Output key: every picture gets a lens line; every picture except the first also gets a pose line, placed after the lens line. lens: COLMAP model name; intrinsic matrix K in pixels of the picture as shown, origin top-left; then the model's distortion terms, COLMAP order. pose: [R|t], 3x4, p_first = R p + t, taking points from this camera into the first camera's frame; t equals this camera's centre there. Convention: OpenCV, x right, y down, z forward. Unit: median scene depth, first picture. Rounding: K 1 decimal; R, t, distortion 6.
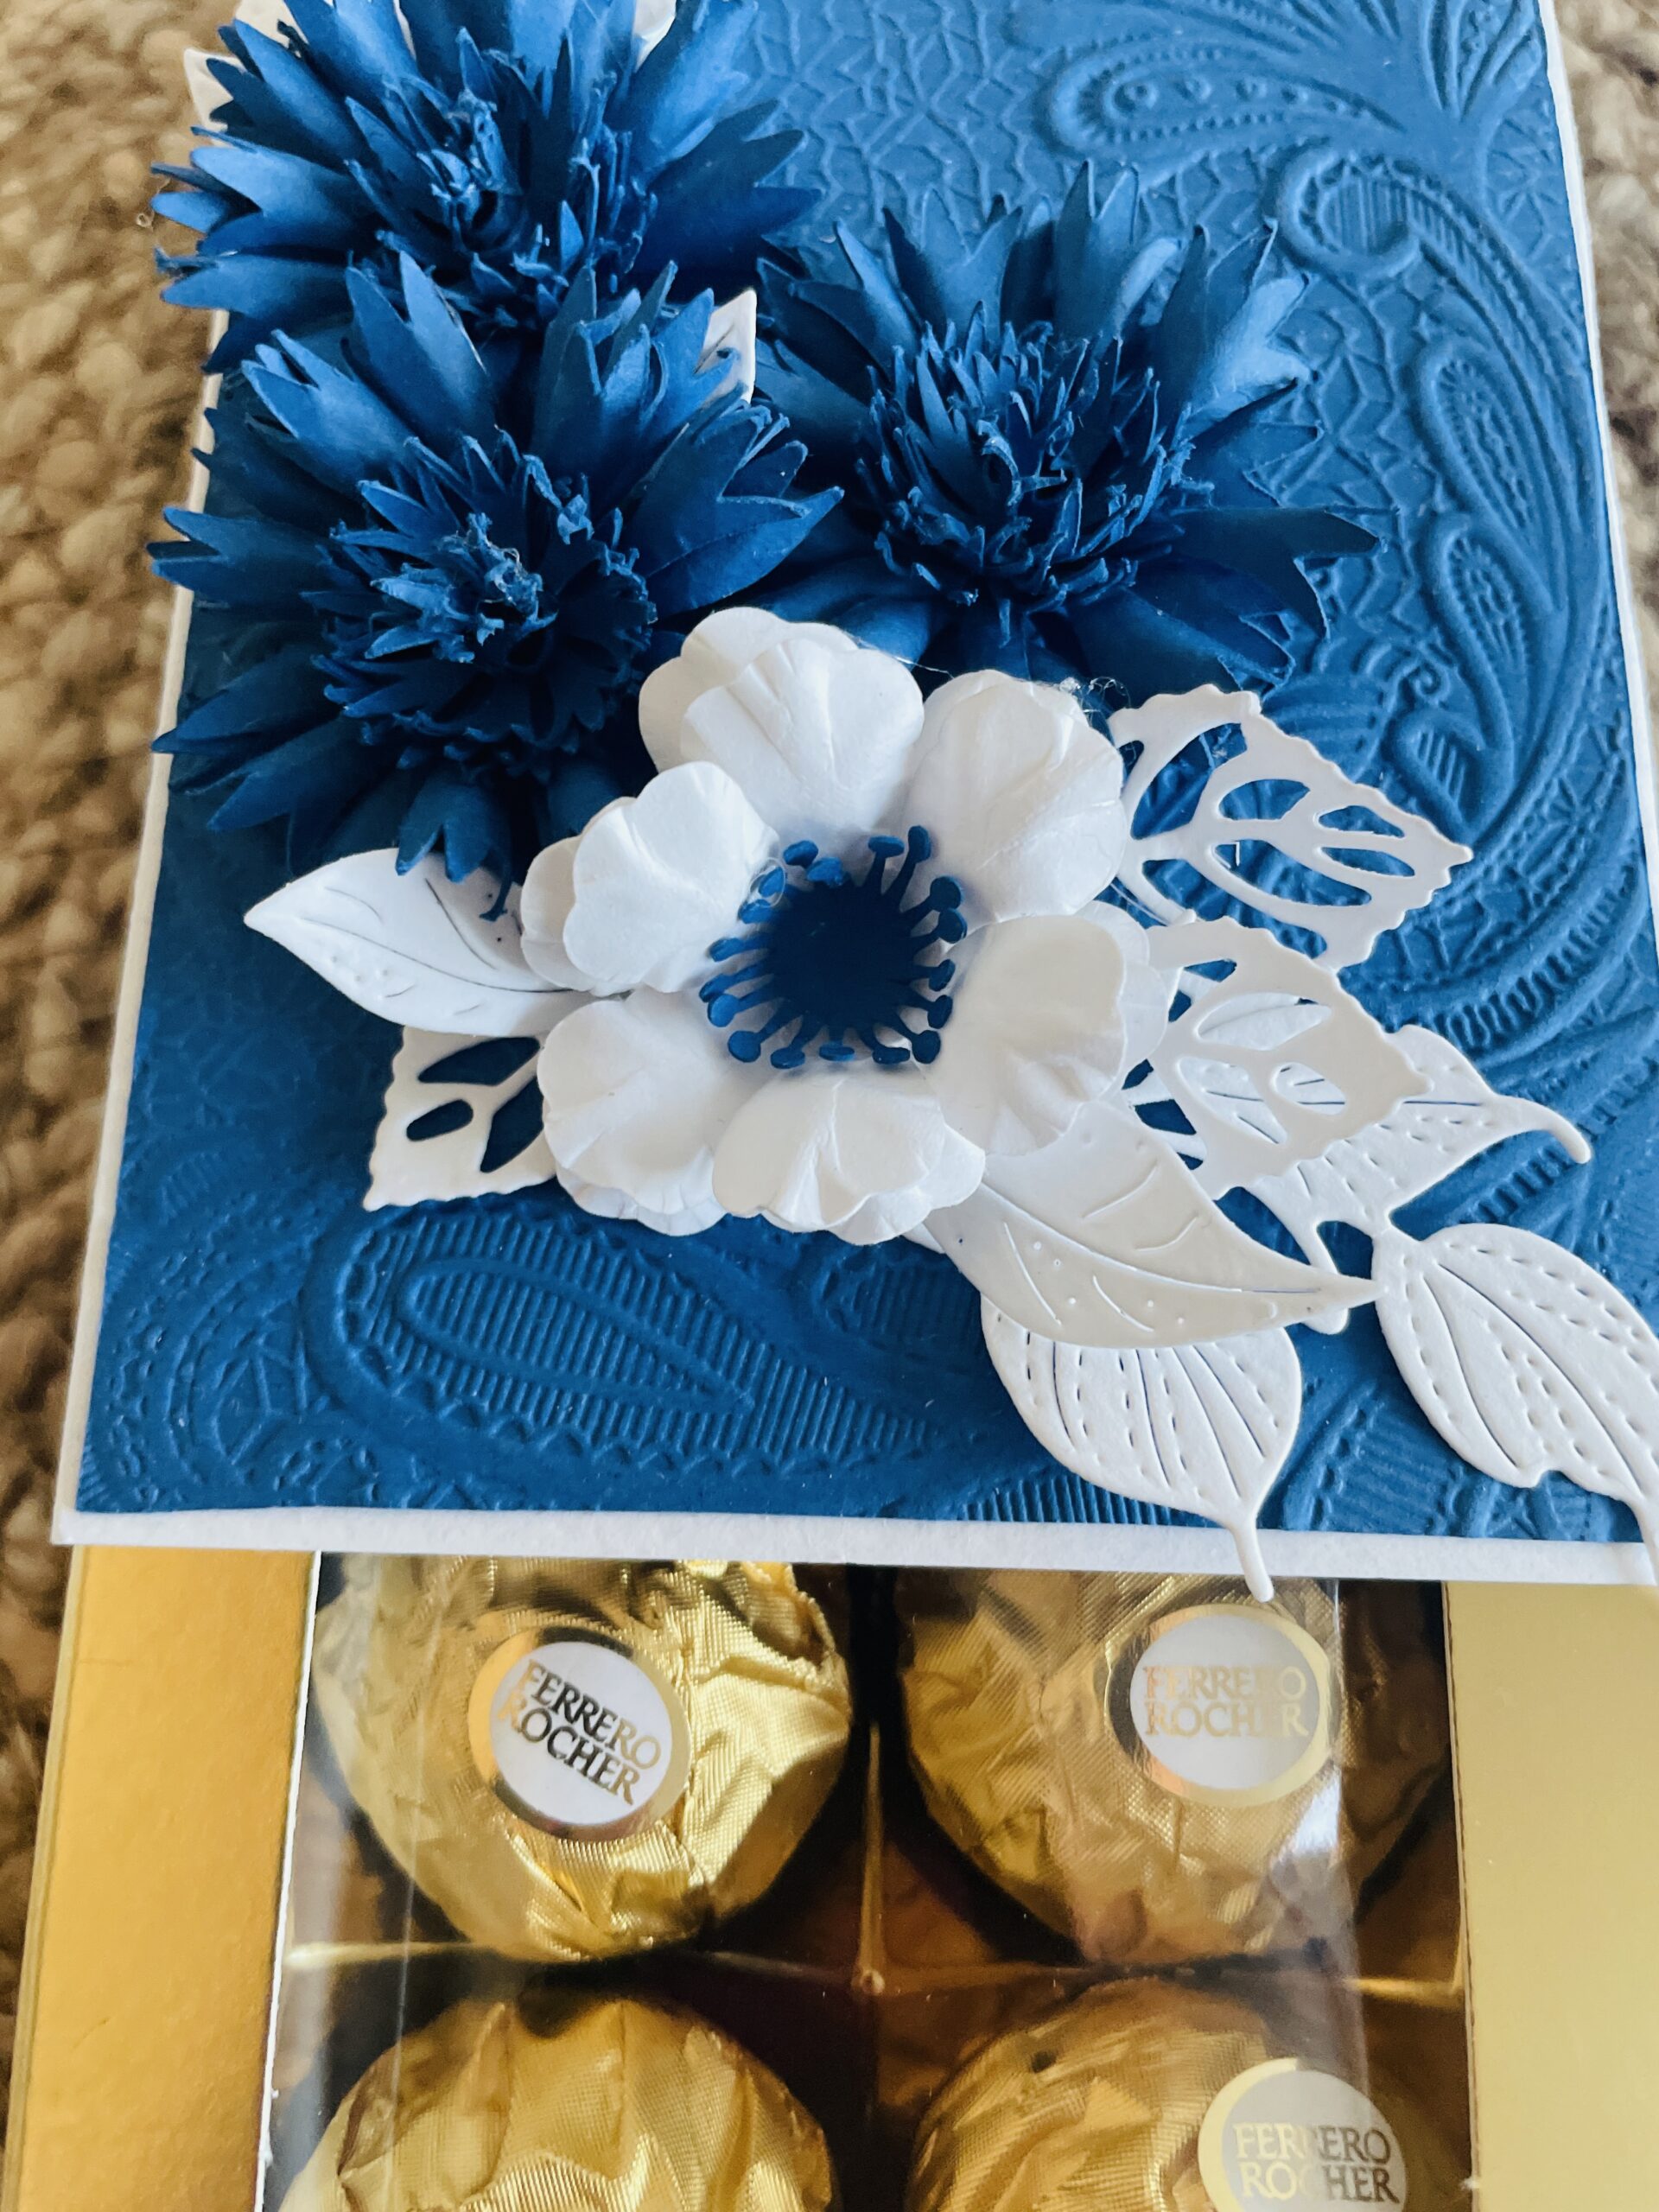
lens RADIAL K [[1753.6, 0, 826.5], [0, 1753.6, 1113.3], [0, 0, 1]] dist [0.046209, -0.129726]
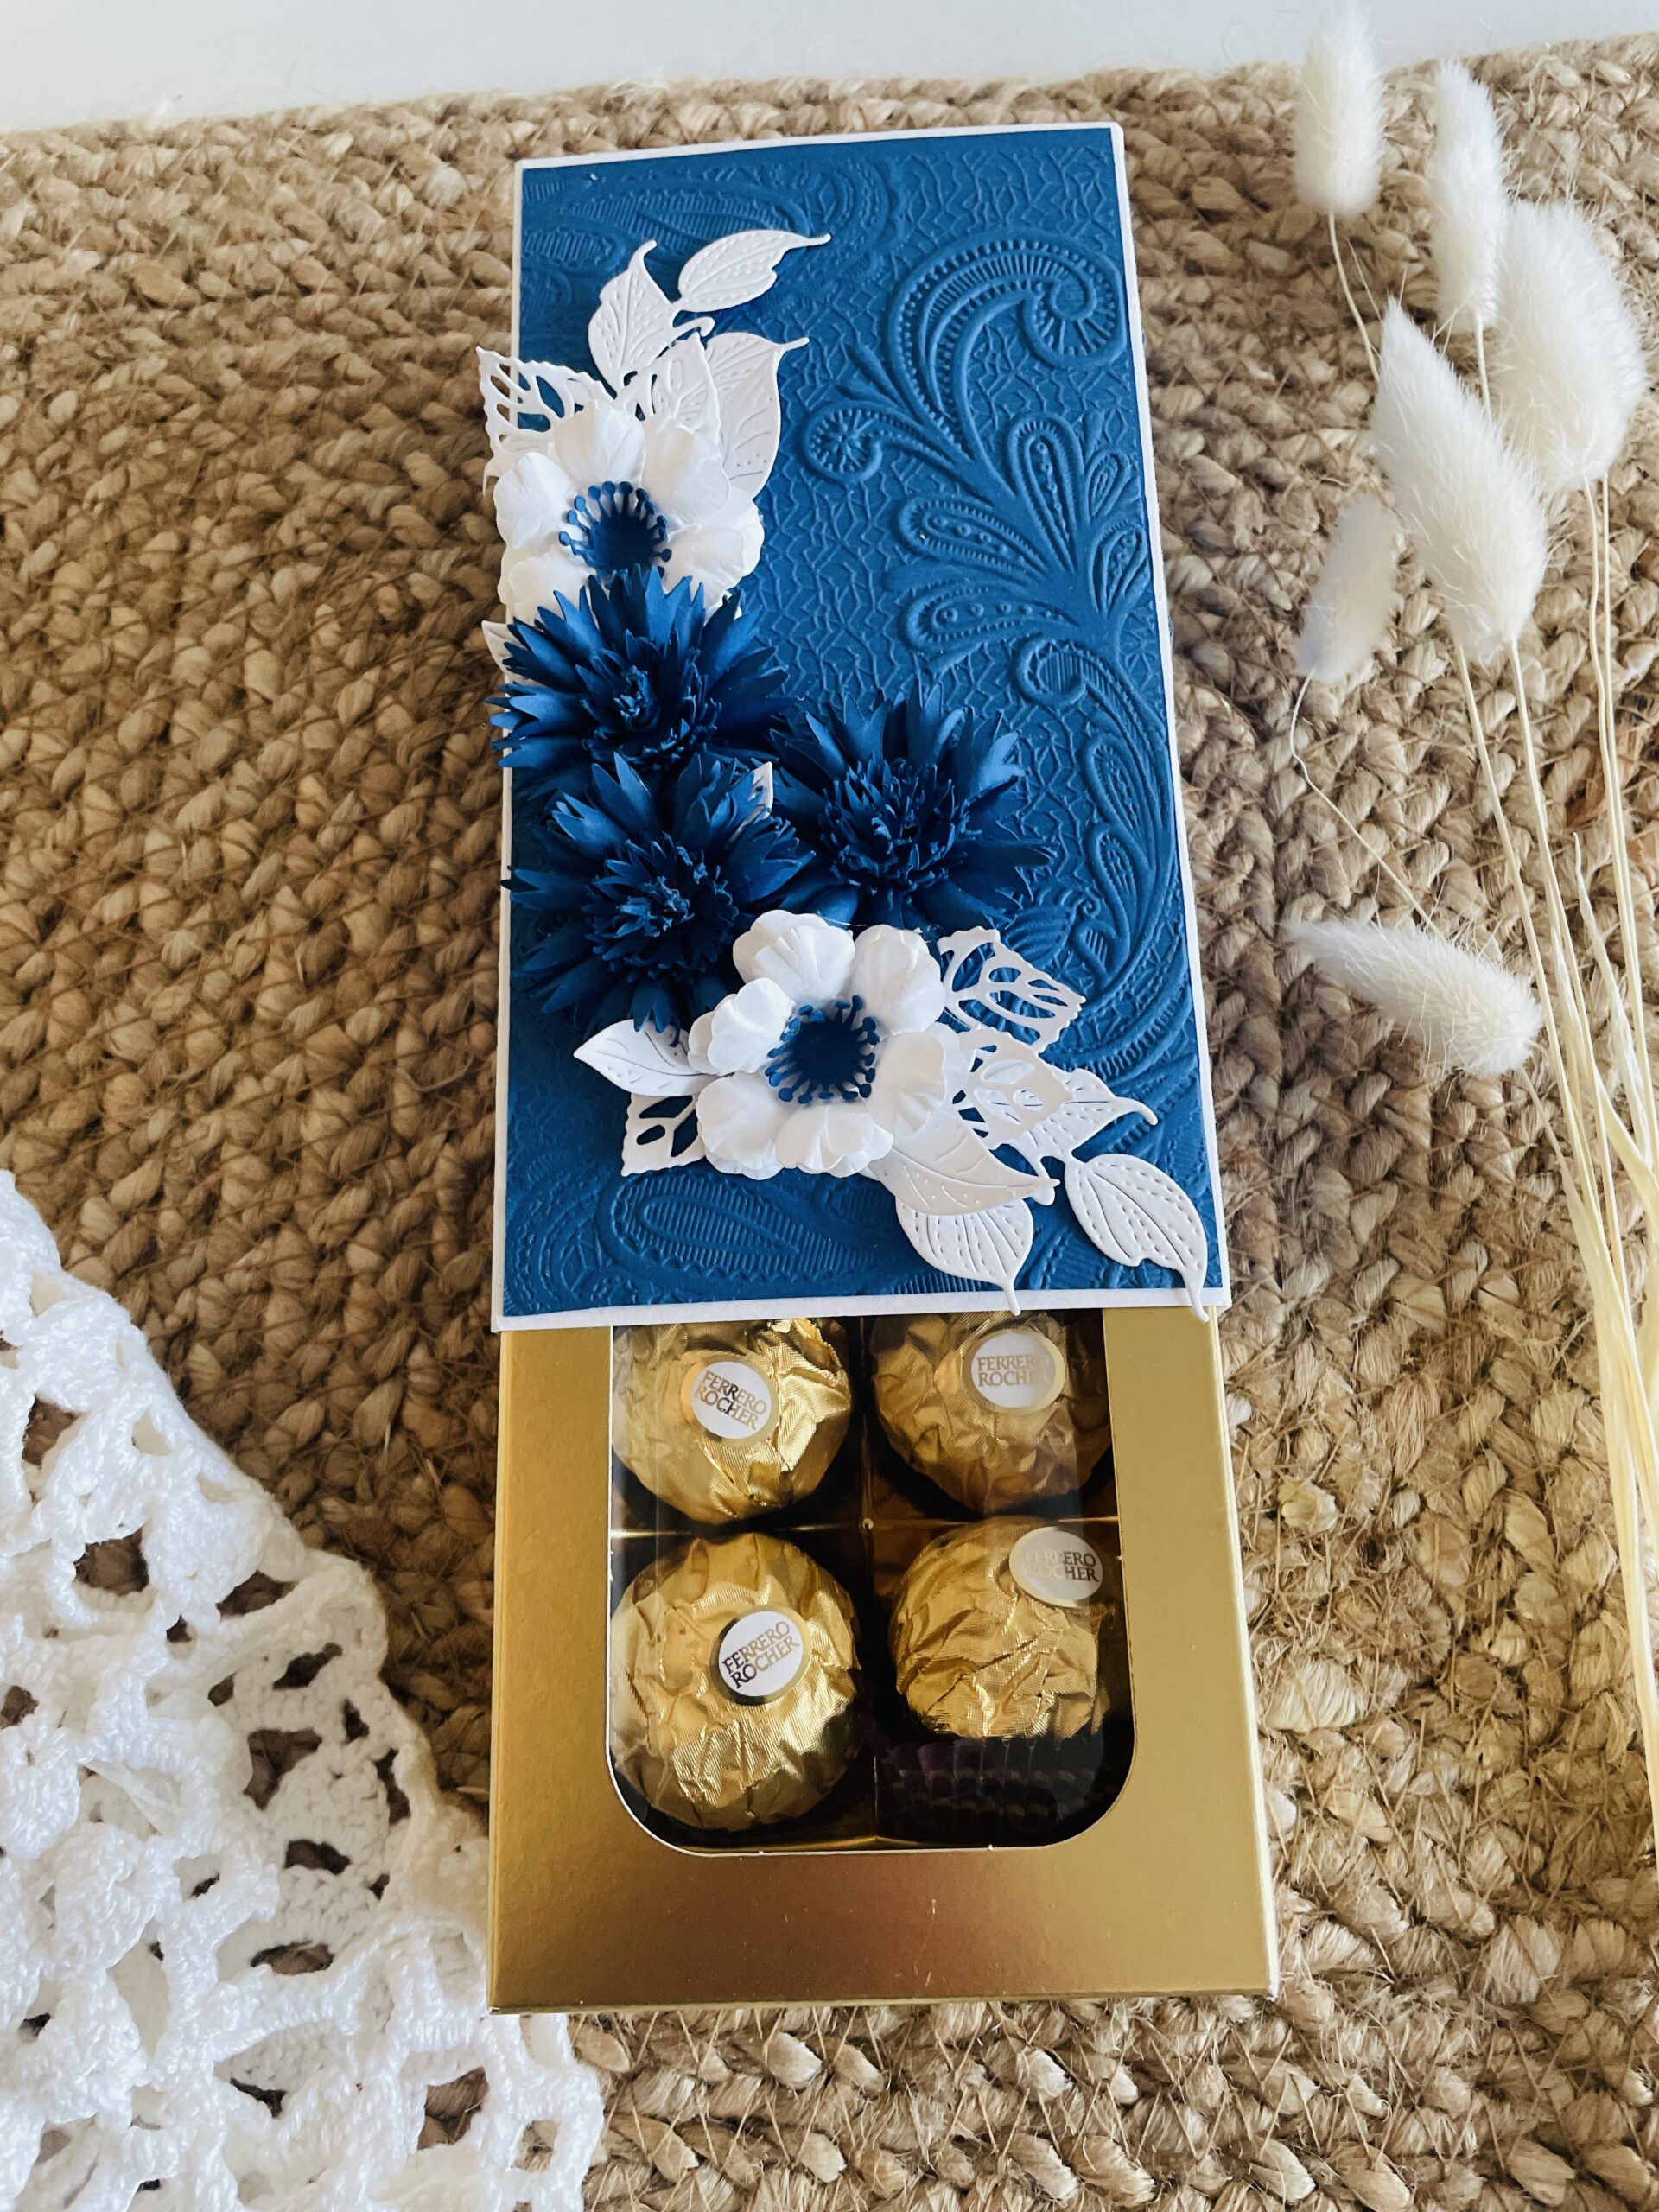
lens RADIAL K [[1668.9, 0, 829.8], [0, 1668.9, 1098.4], [0, 0, 1]] dist [0.065222, -0.109351]
pose [[0.998385, -0.056806, -0.000388, 0.010662], [0.056800, 0.998351, -0.008350, -0.011922], [0.000862, 0.008315, 0.999965, -1.155680]]
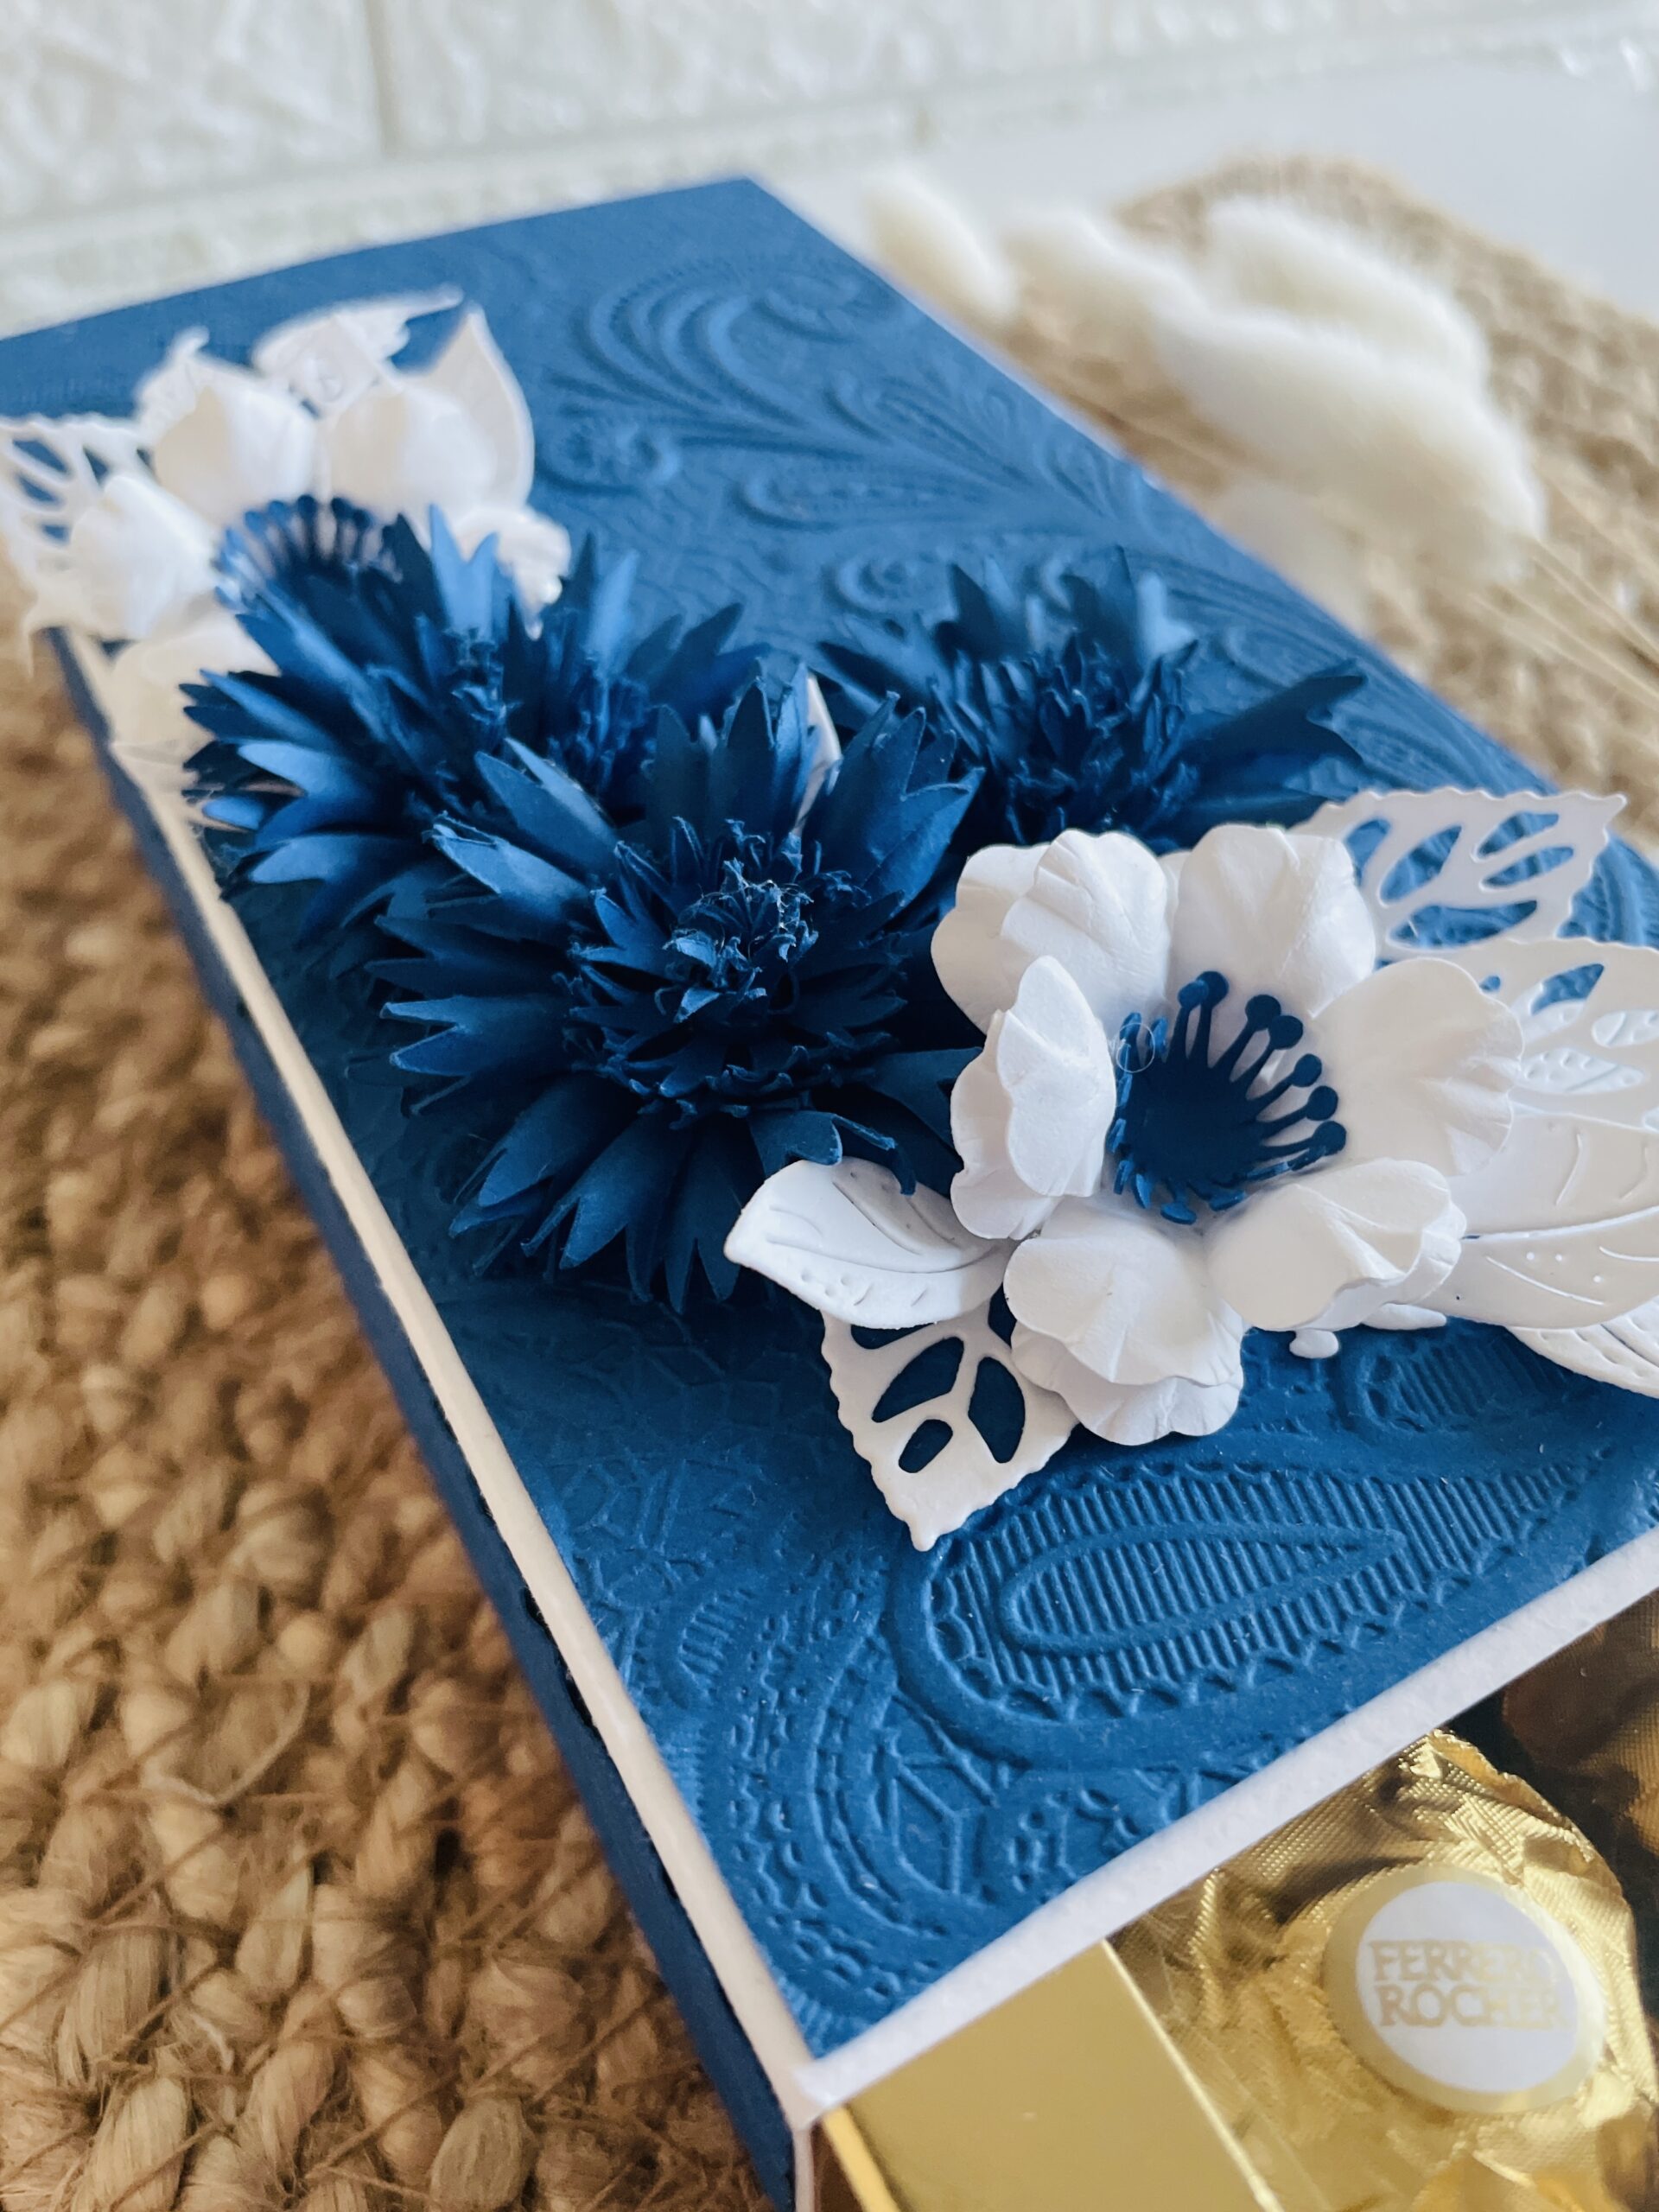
lens RADIAL K [[1753.6, 0, 826.5], [0, 1753.6, 1113.3], [0, 0, 1]] dist [0.046209, -0.129726]
pose [[0.860602, -0.356796, 0.363403, -0.546907], [0.481756, 0.801748, -0.353711, 0.167650], [-0.165155, 0.479476, 0.861874, 0.151565]]
